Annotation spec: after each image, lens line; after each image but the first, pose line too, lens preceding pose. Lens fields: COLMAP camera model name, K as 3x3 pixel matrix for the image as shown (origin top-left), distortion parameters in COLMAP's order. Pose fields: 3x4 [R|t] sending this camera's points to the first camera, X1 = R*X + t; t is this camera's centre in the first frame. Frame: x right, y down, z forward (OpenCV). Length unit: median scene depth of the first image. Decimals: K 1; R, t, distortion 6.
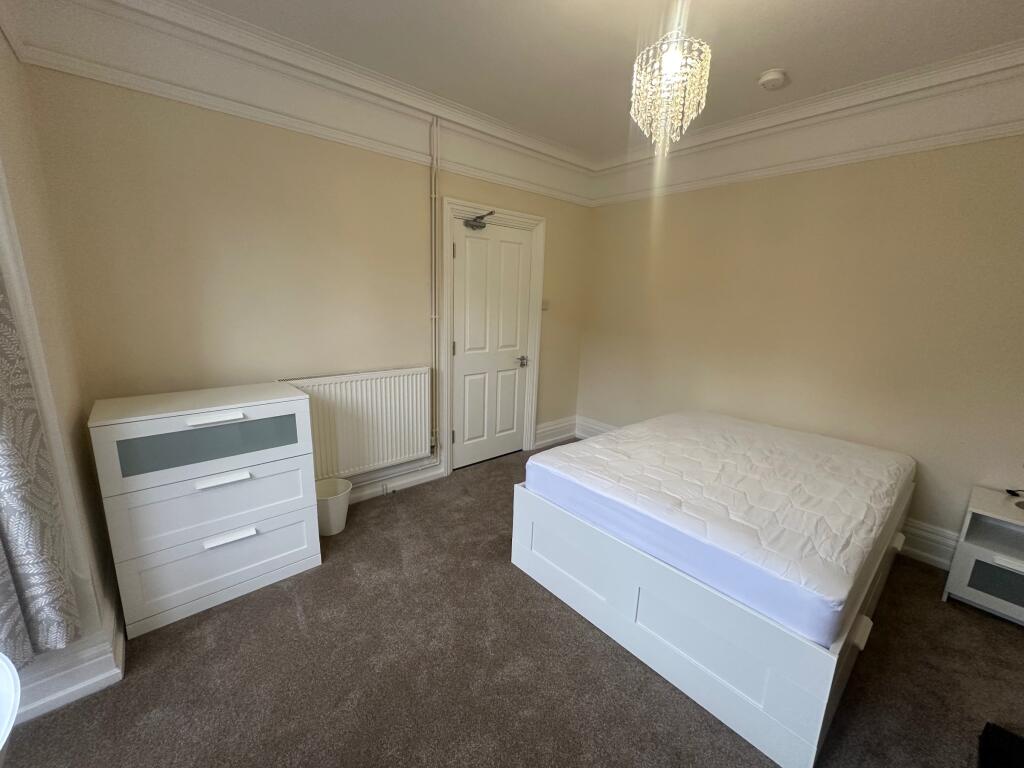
lens RADIAL K [[409.0, 0, 511.2], [0, 409.0, 381.2], [0, 0, 1]] dist [0.001652, 0.000001]
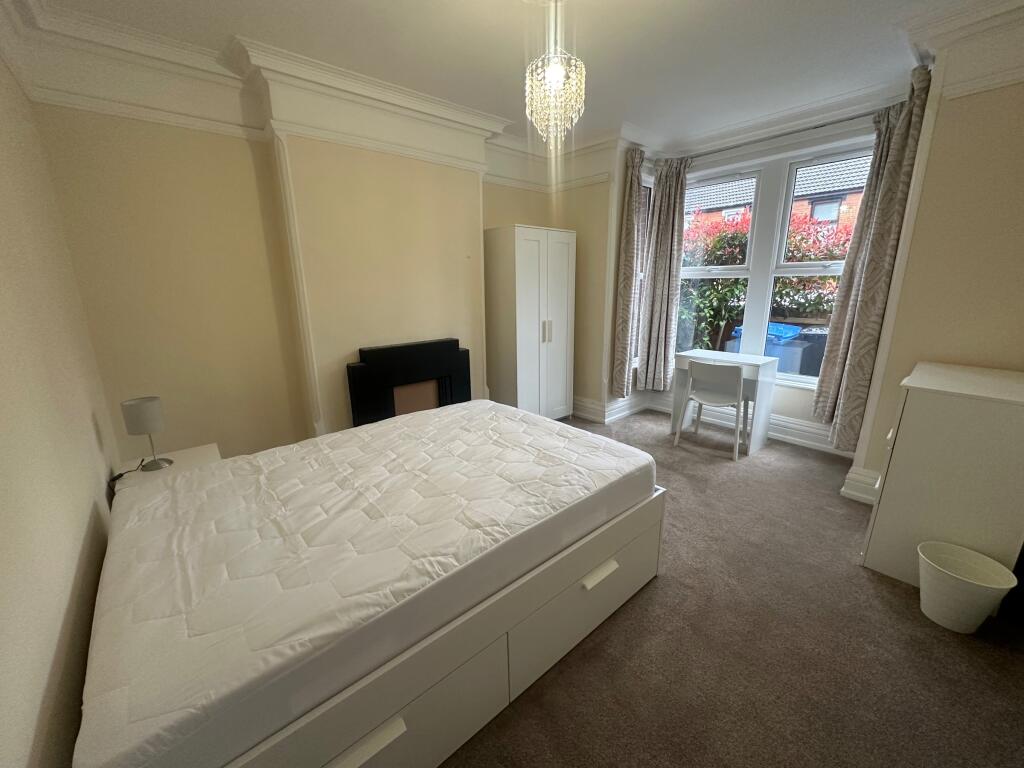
lens RADIAL K [[409.0, 0, 511.2], [0, 409.0, 381.2], [0, 0, 1]] dist [0.001652, 0.000001]
pose [[-0.999772, -0.021209, -0.002444, 0.258133], [-0.020170, 0.900814, 0.433737, -0.247877], [-0.006998, 0.433688, -0.901036, 1.302885]]
